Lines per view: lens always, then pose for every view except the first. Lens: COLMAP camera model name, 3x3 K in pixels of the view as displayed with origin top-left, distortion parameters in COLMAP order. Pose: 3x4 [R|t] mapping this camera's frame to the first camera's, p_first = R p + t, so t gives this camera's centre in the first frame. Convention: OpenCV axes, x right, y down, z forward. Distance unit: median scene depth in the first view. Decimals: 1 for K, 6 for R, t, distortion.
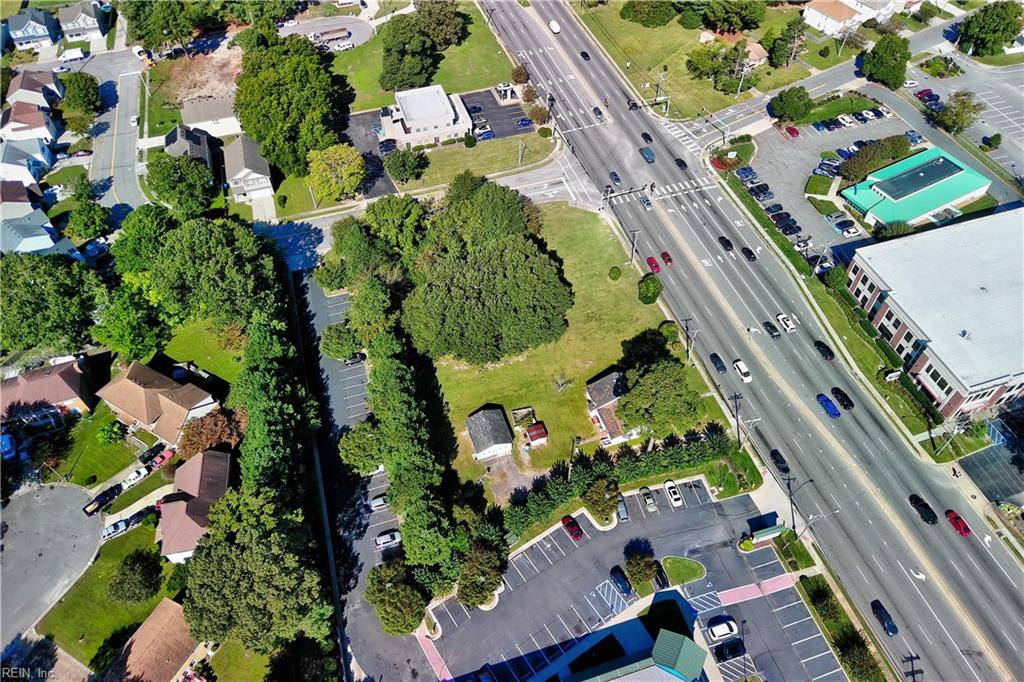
lens RADIAL K [[694.0, 0, 514.5], [0, 694.0, 342.9], [0, 0, 1]] dist [0.038721, -0.032104]
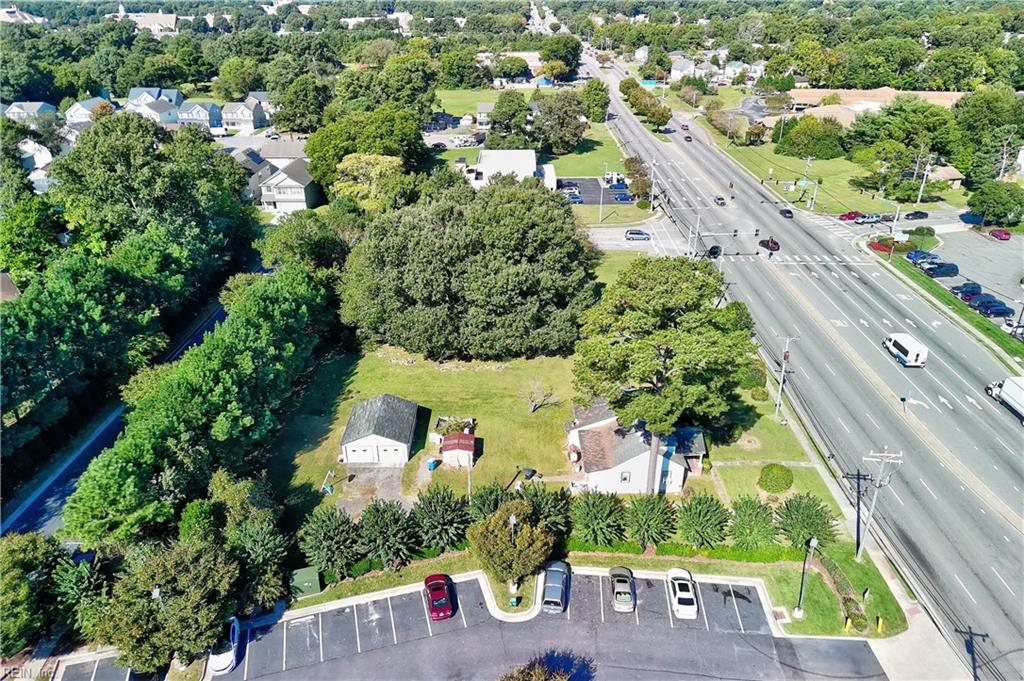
lens RADIAL K [[691.0, 0, 514.0], [0, 691.0, 344.9], [0, 0, 1]] dist [0.045663, -0.040515]
pose [[0.950100, 0.148202, -0.274492, 0.201672], [-0.245301, 0.898546, -0.363926, 0.235928], [0.192709, 0.413099, 0.890063, 0.462076]]
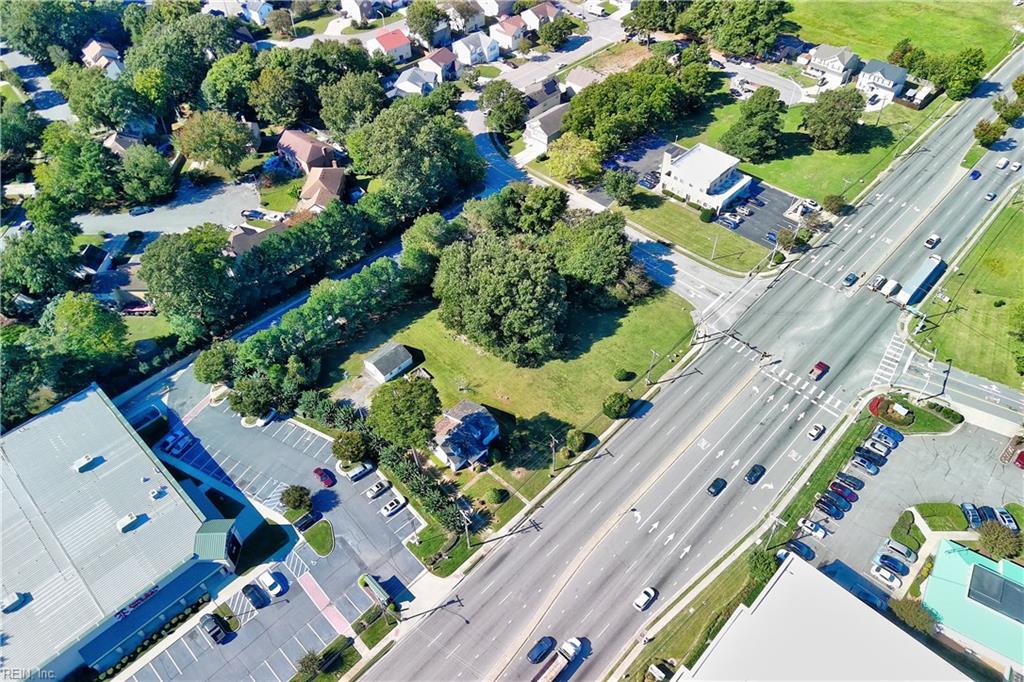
lens RADIAL K [[696.5, 0, 514.4], [0, 696.5, 342.8], [0, 0, 1]] dist [0.037289, -0.033783]
pose [[0.474797, 0.646893, -0.596739, 0.695320], [-0.679174, 0.700536, 0.219026, -0.270446], [0.559723, 0.301296, 0.771965, 0.205894]]
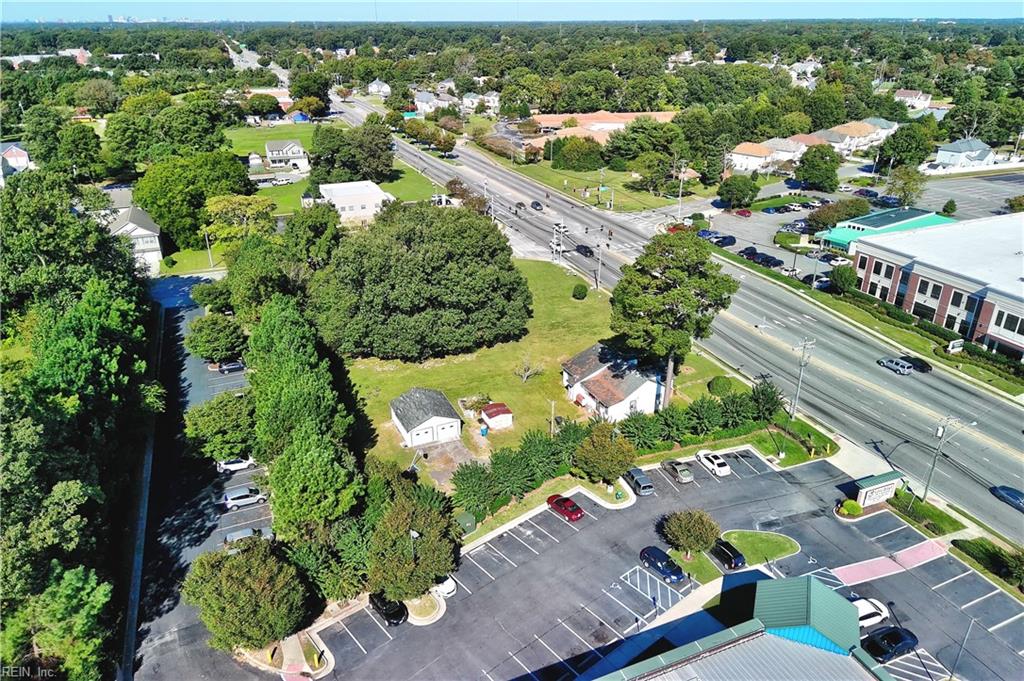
lens RADIAL K [[696.5, 0, 514.4], [0, 696.5, 342.3], [0, 0, 1]] dist [0.037289, -0.033783]
pose [[0.995061, -0.031680, 0.094072, -0.011868], [0.069852, 0.896812, -0.436864, 0.347587], [-0.070525, 0.441277, 0.894595, 0.345101]]
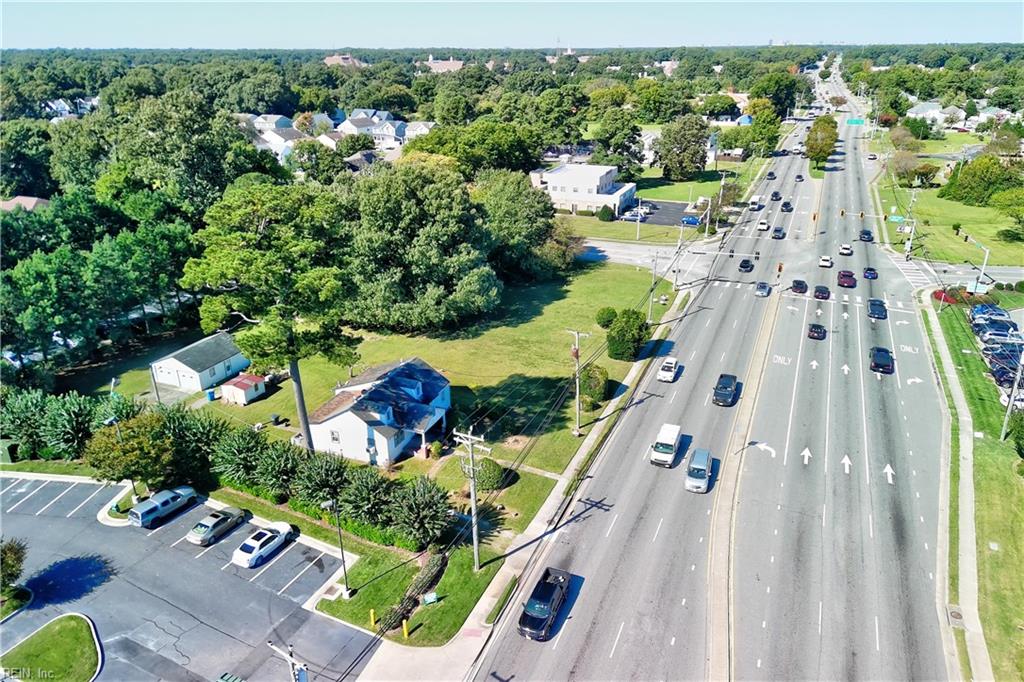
lens RADIAL K [[694.0, 0, 514.5], [0, 694.0, 342.9], [0, 0, 1]] dist [0.038721, -0.032104]
pose [[0.754168, 0.263788, -0.601371, 0.507079], [-0.511148, 0.810724, -0.285402, 0.144570], [0.412260, 0.522631, 0.746256, 0.614932]]
